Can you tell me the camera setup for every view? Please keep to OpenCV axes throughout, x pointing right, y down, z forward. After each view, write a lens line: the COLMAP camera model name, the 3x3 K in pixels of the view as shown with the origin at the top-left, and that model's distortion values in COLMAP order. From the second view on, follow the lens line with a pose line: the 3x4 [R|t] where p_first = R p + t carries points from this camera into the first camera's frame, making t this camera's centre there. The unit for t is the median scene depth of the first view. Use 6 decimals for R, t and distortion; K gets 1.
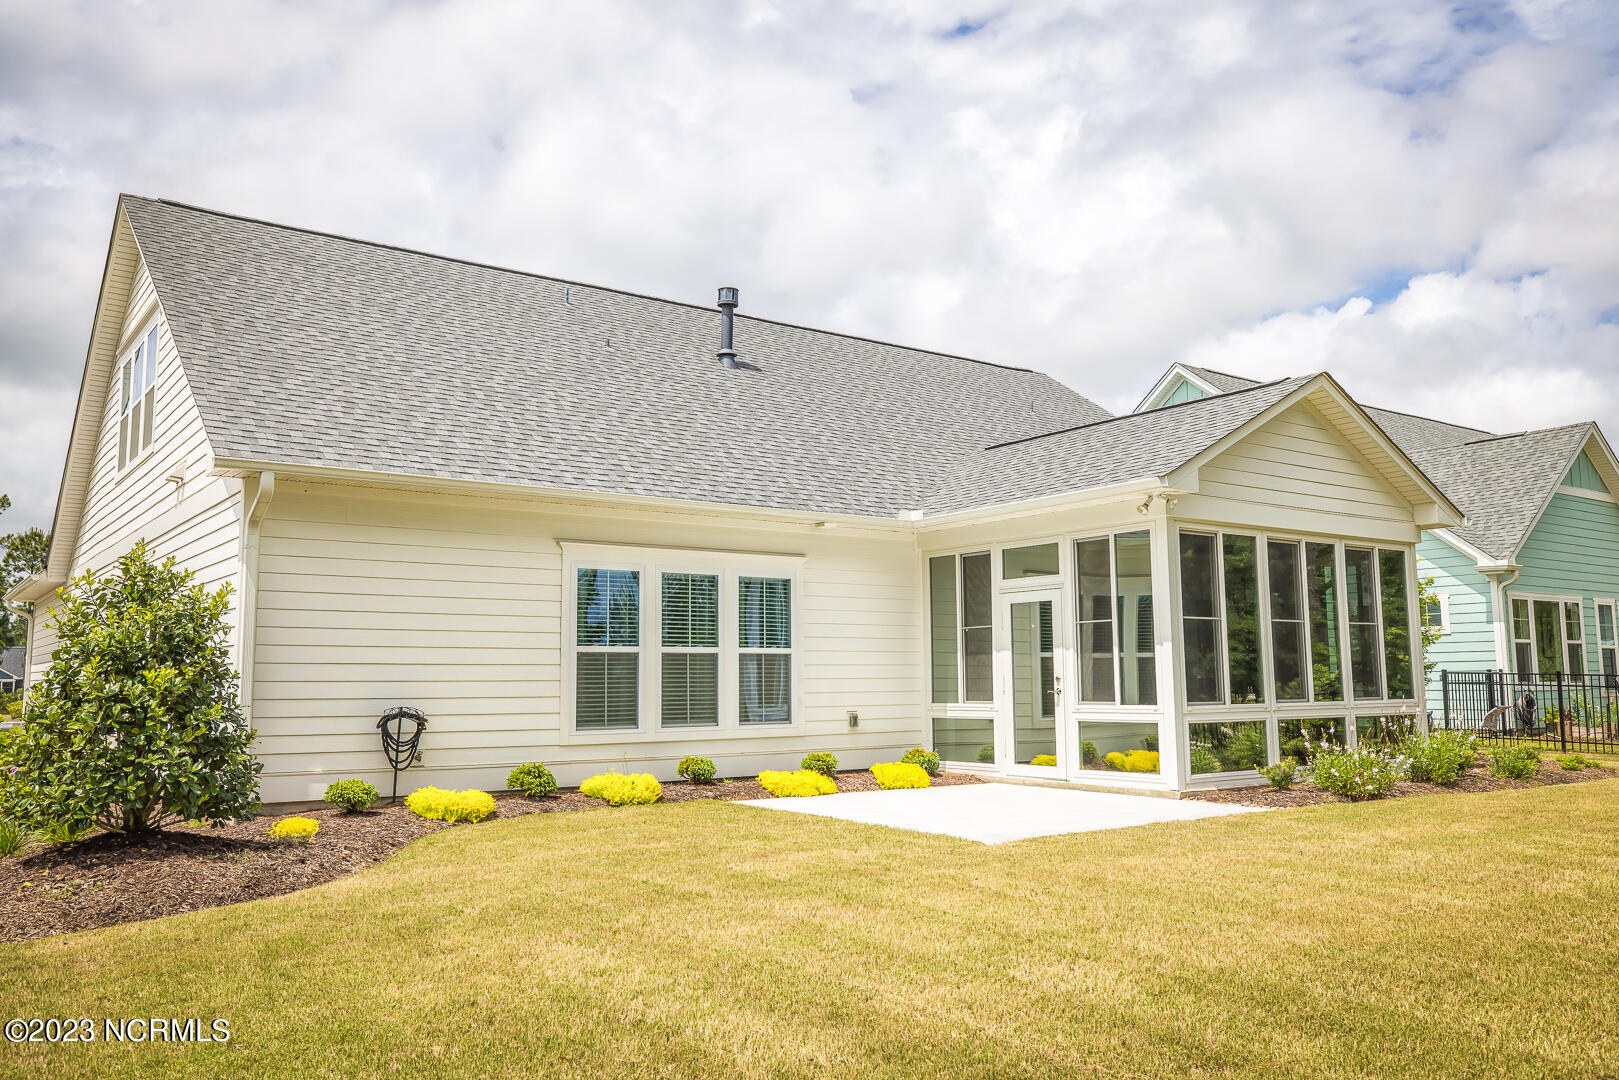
lens RADIAL K [[1251.8, 0, 806.4], [0, 1251.8, 542.3], [0, 0, 1]] dist [0.004889, 0.006493]
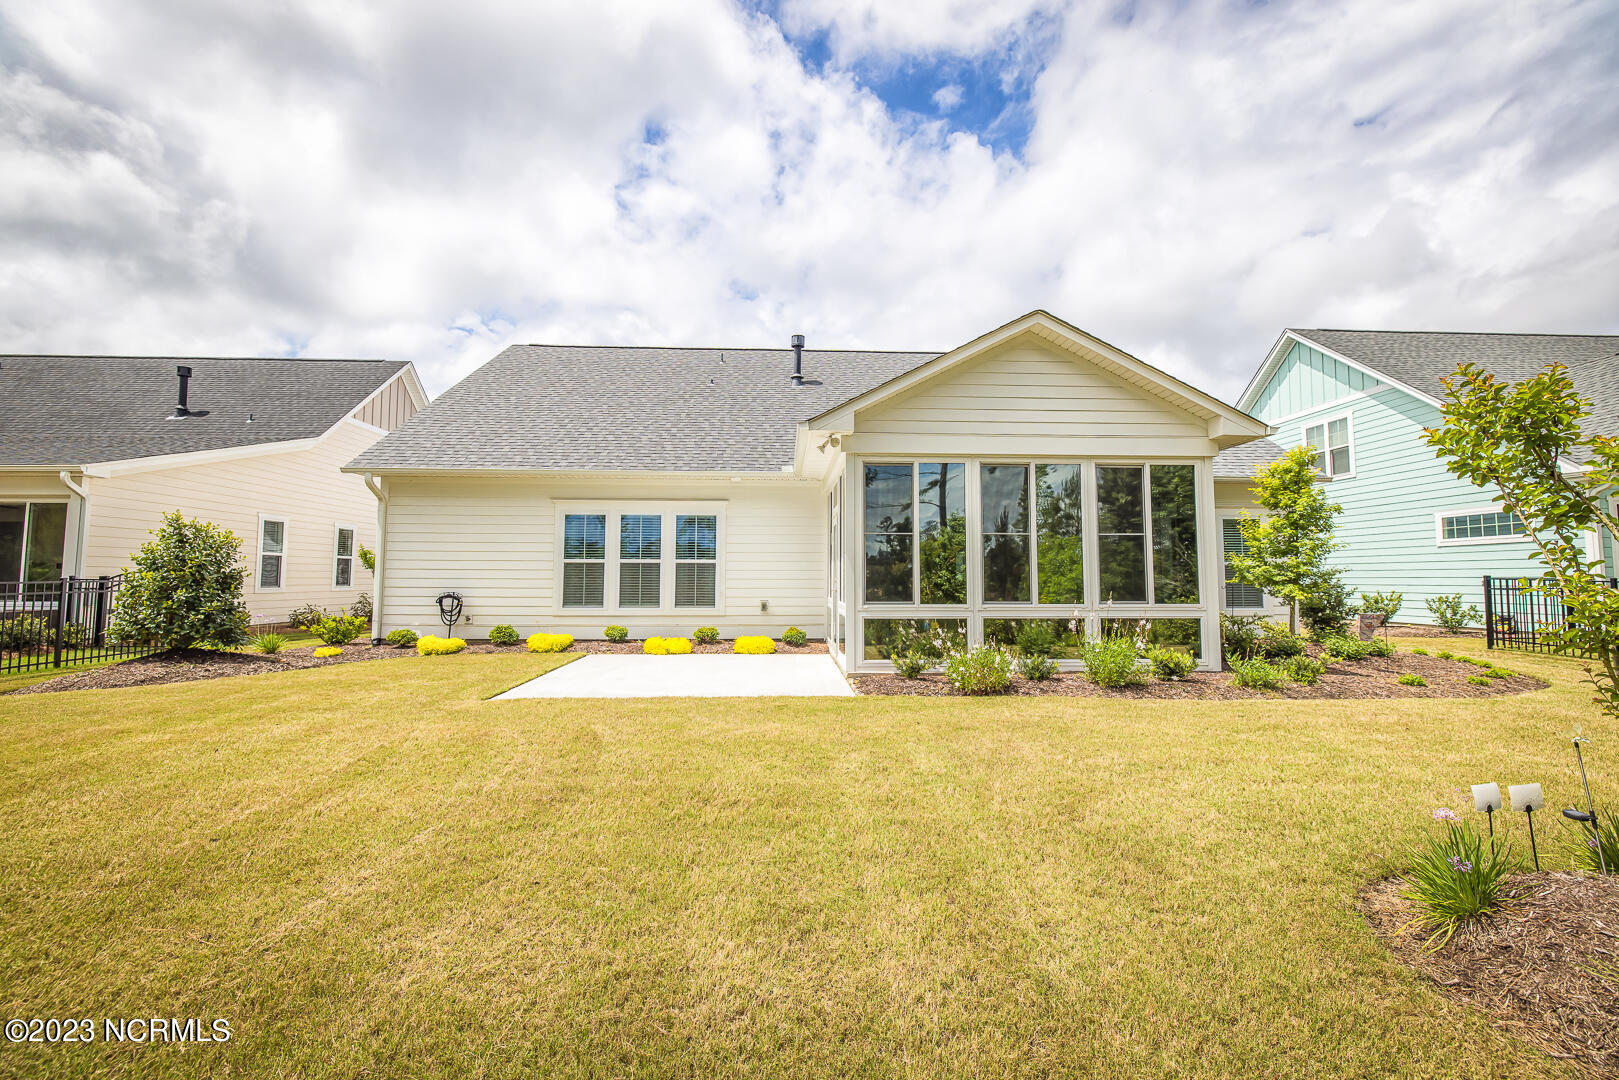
lens RADIAL K [[674.3, 0, 806.5], [0, 674.3, 536.3], [0, 0, 1]] dist [0.000649, -0.000041]
pose [[0.832243, -0.024353, -0.553875, 0.563789], [0.051043, 0.998157, 0.032808, 0.034469], [0.552056, -0.055575, 0.831953, 0.372089]]
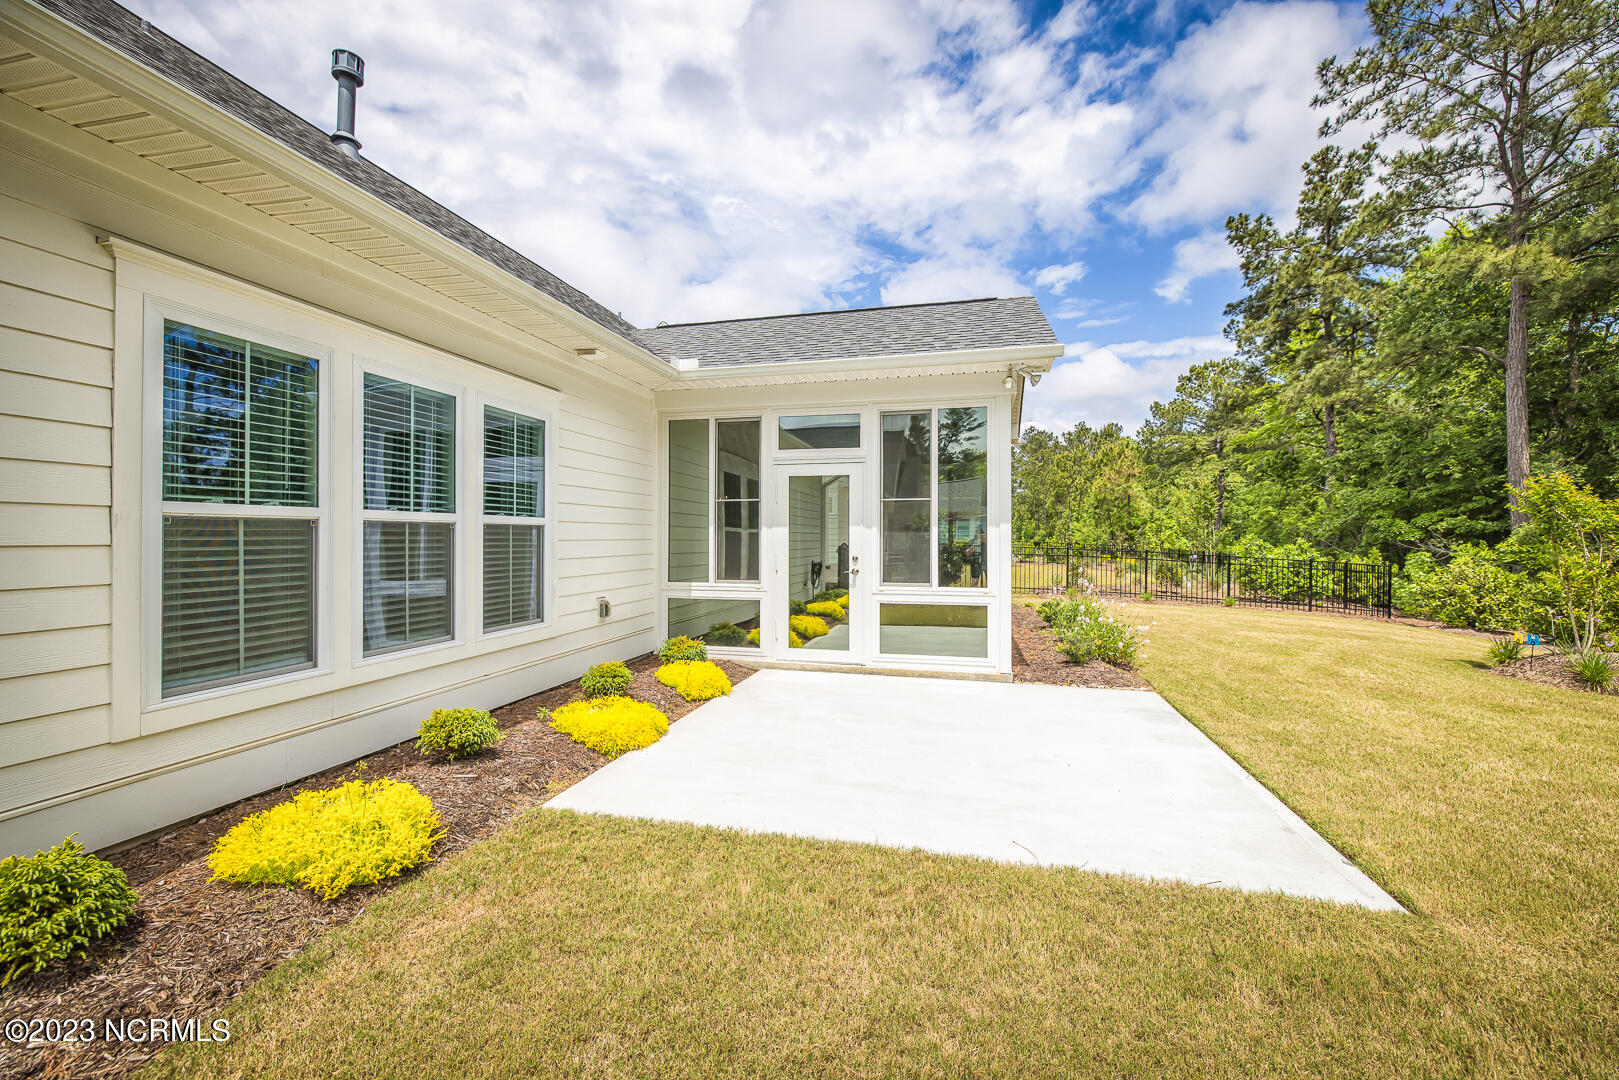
lens RADIAL K [[674.3, 0, 813.1], [0, 674.3, 533.9], [0, 0, 1]] dist [0.000649, -0.000041]
pose [[0.764559, 0.012661, 0.644430, -0.147617], [-0.081394, 0.993700, 0.077044, 0.052842], [-0.639394, -0.111357, 0.760772, 0.621948]]
